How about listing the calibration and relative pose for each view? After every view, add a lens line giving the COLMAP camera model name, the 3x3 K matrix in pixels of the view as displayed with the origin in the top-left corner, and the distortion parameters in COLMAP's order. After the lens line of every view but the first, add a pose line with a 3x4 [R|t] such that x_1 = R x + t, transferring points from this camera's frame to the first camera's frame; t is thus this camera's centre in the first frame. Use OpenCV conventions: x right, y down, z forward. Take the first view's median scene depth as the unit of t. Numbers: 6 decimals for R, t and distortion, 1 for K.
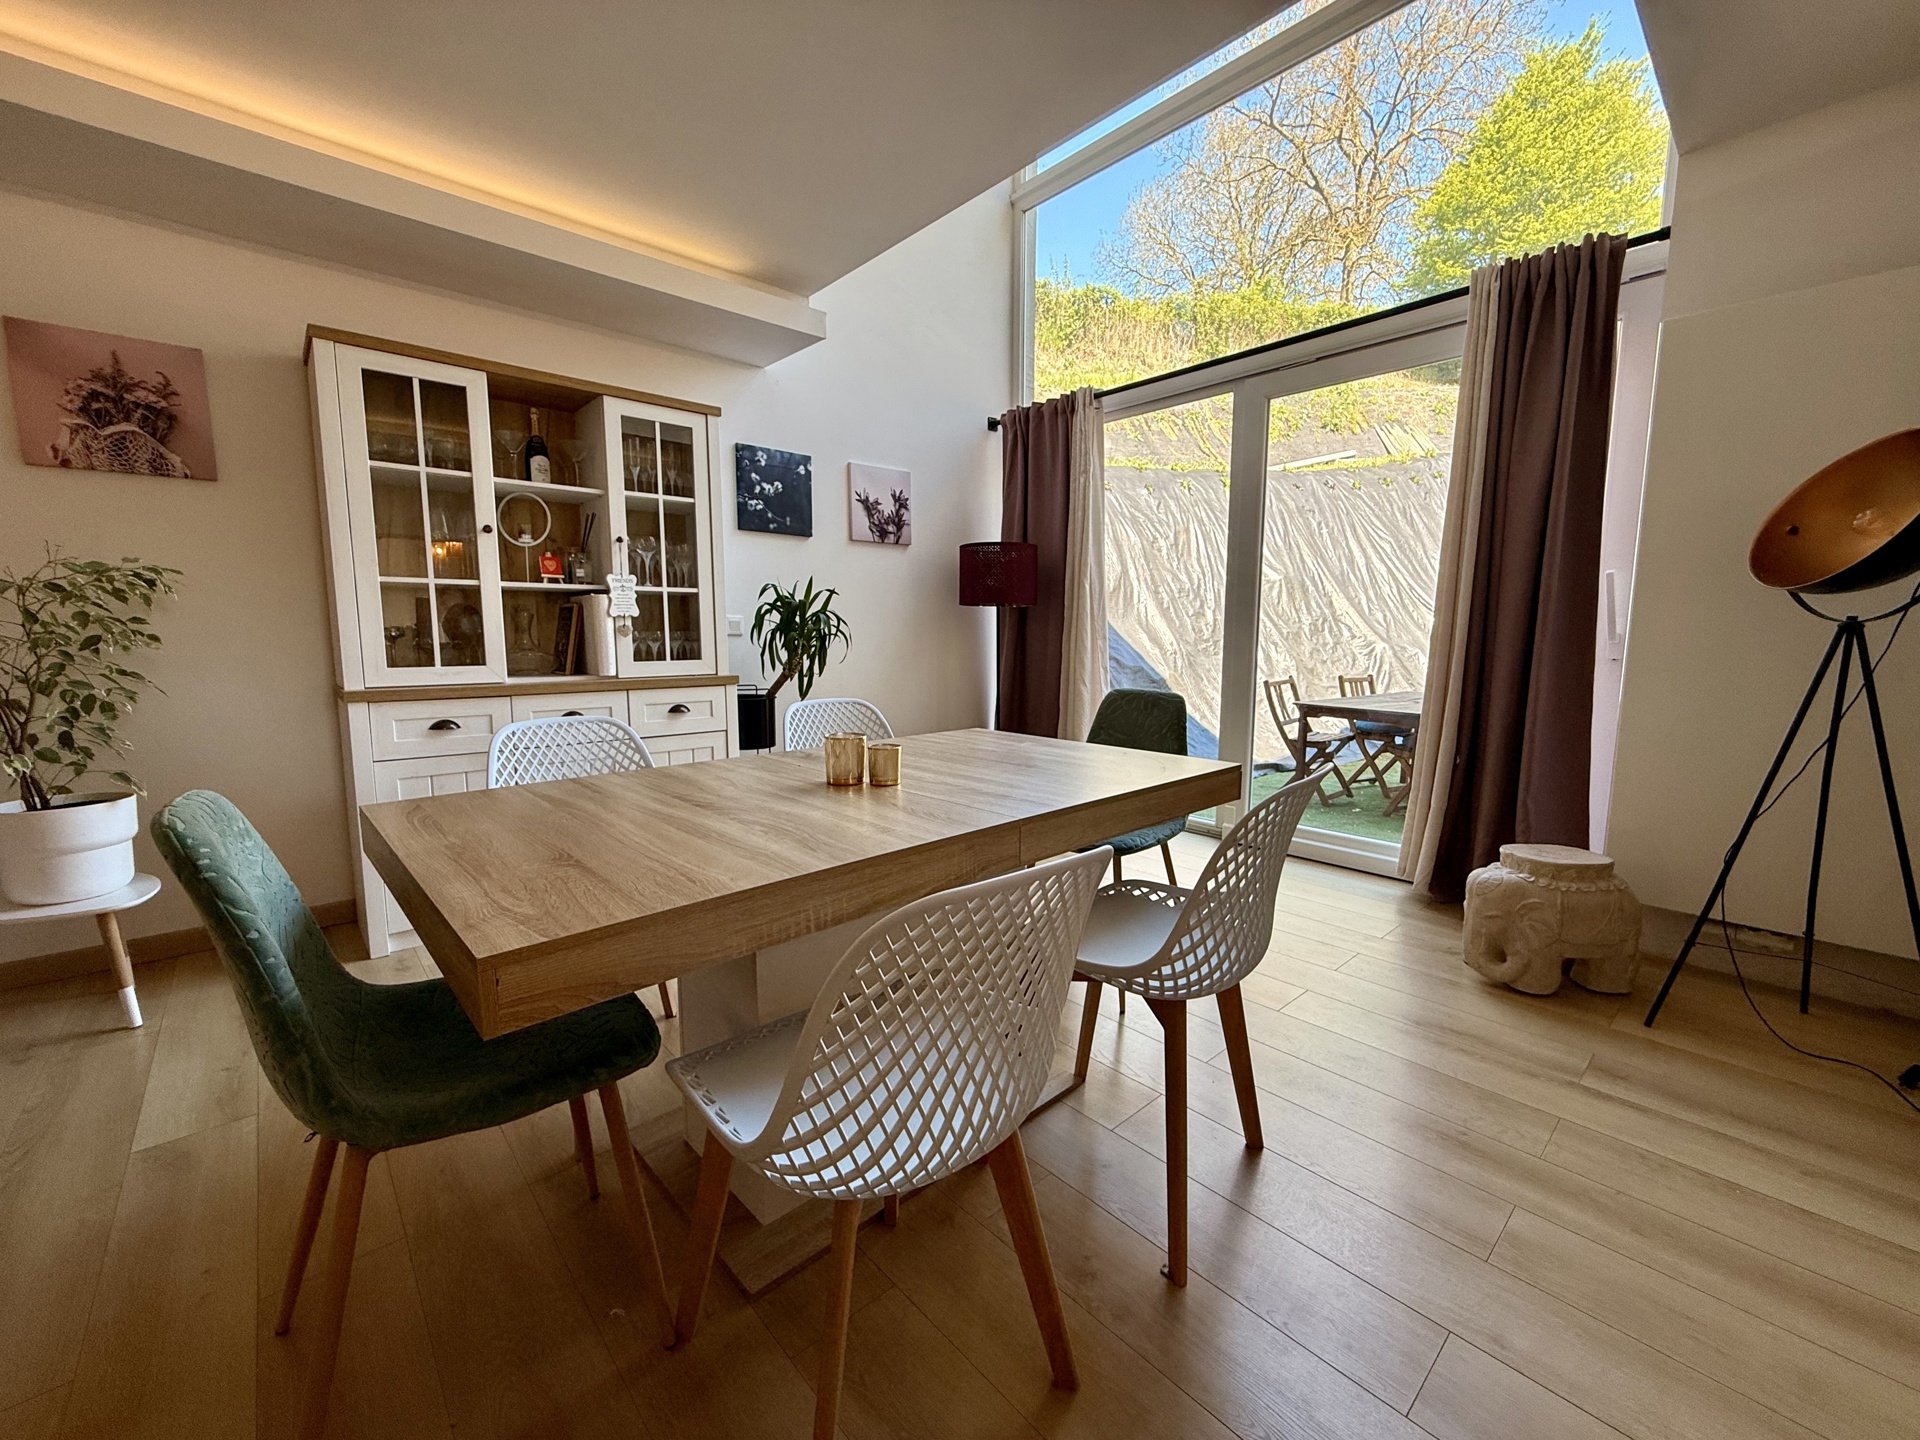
lens RADIAL K [[765.2, 0, 954.7], [0, 765.2, 719.6], [0, 0, 1]] dist [0.001181, -0.000290]
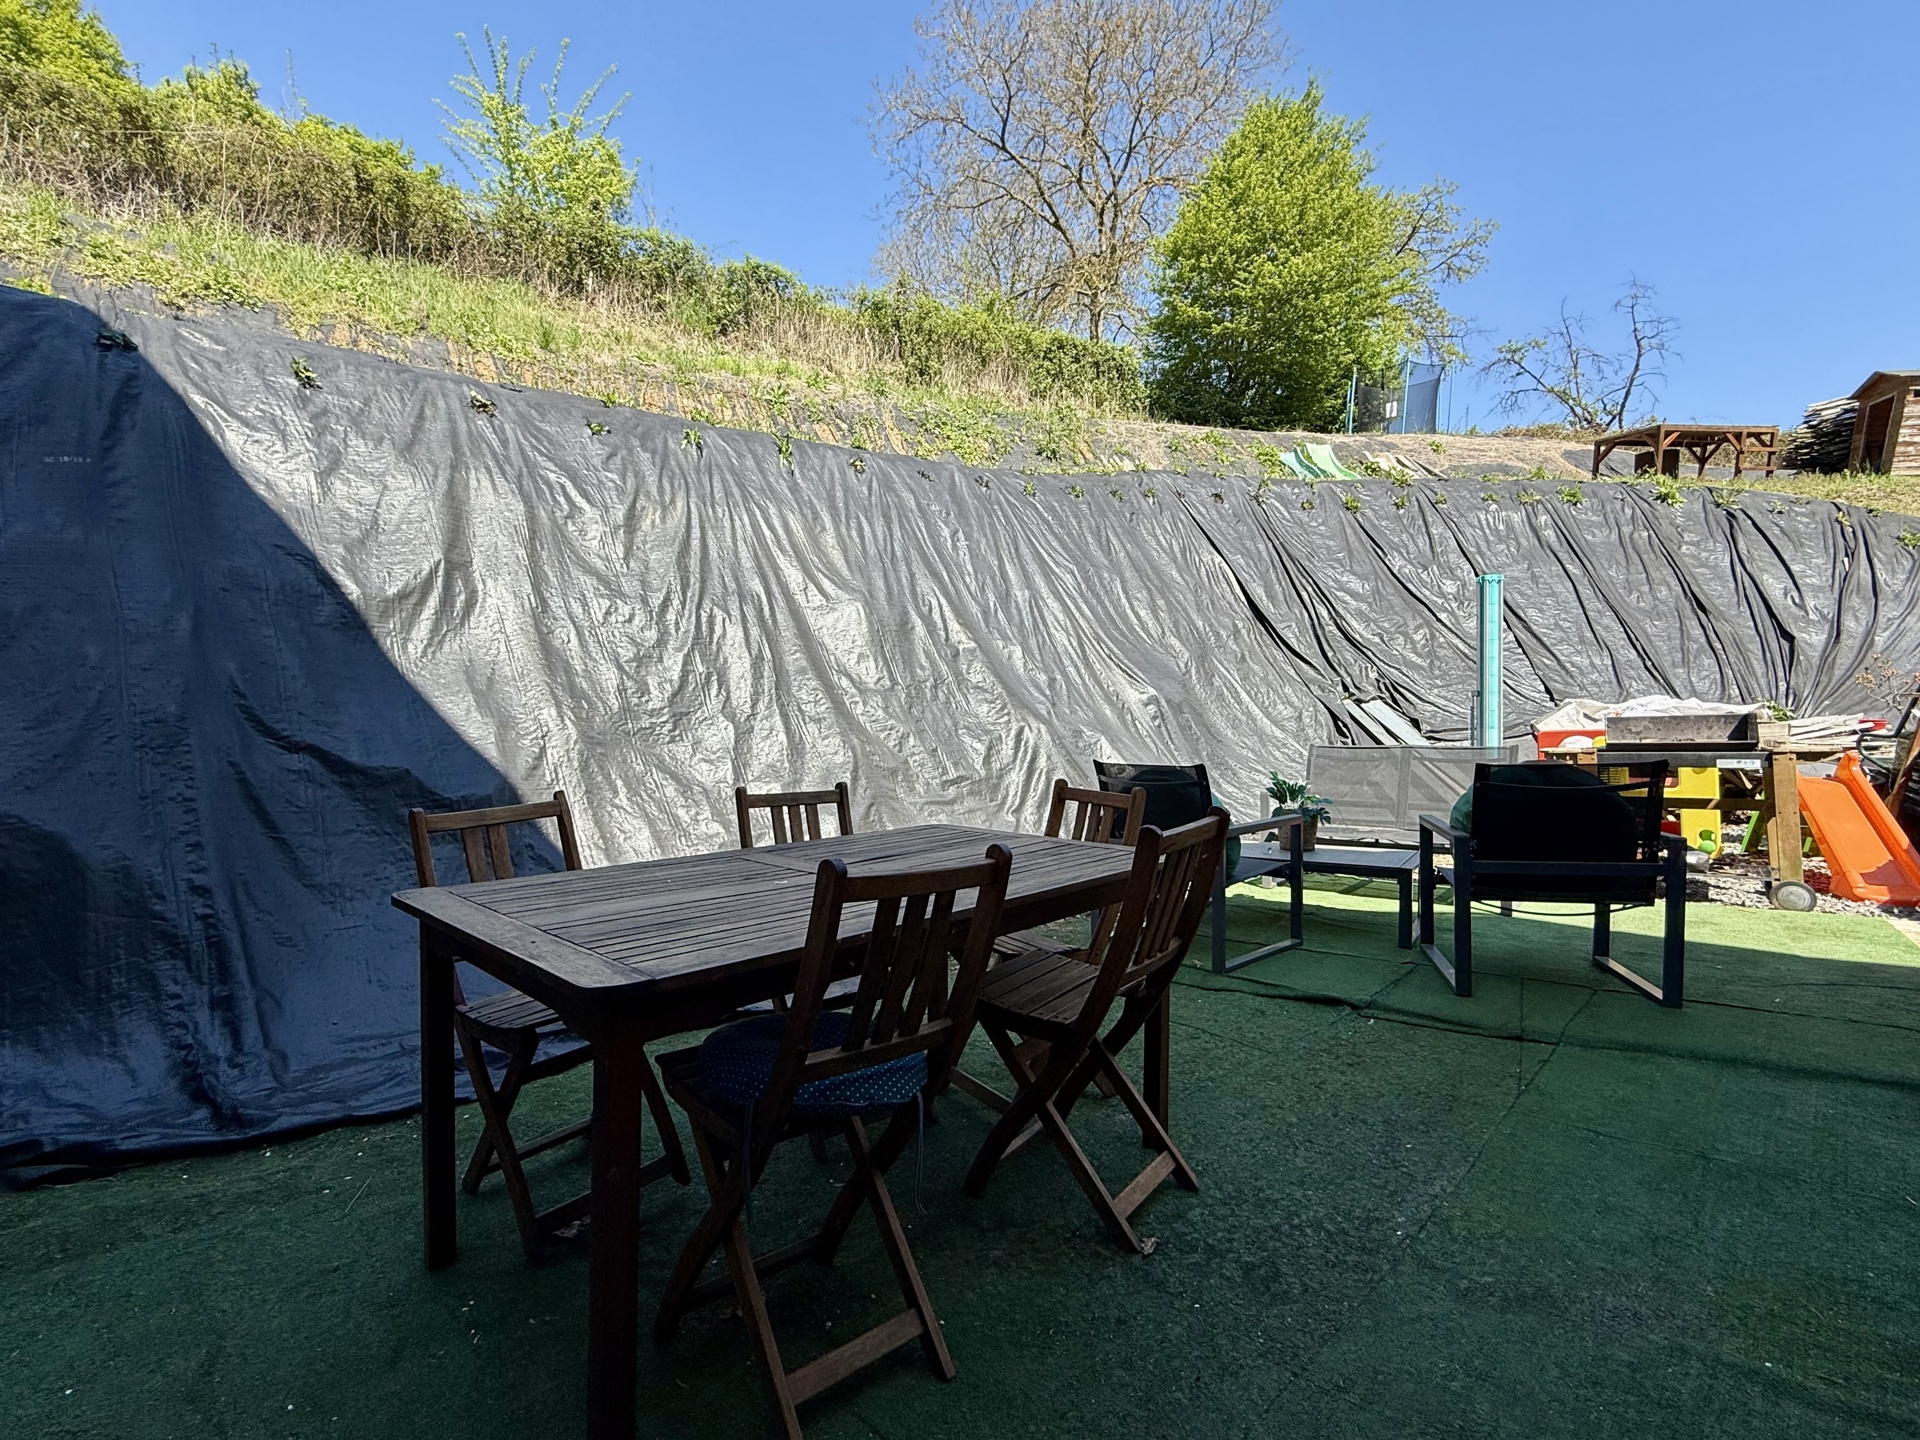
lens RADIAL K [[877.5, 0, 958.5], [0, 877.5, 715.8], [0, 0, 1]] dist [0.000540, 0.000166]
pose [[0.968250, 0.005205, 0.249929, 0.697594], [0.026811, 0.991854, -0.124524, -0.051729], [-0.248541, 0.127271, 0.960224, 0.786927]]
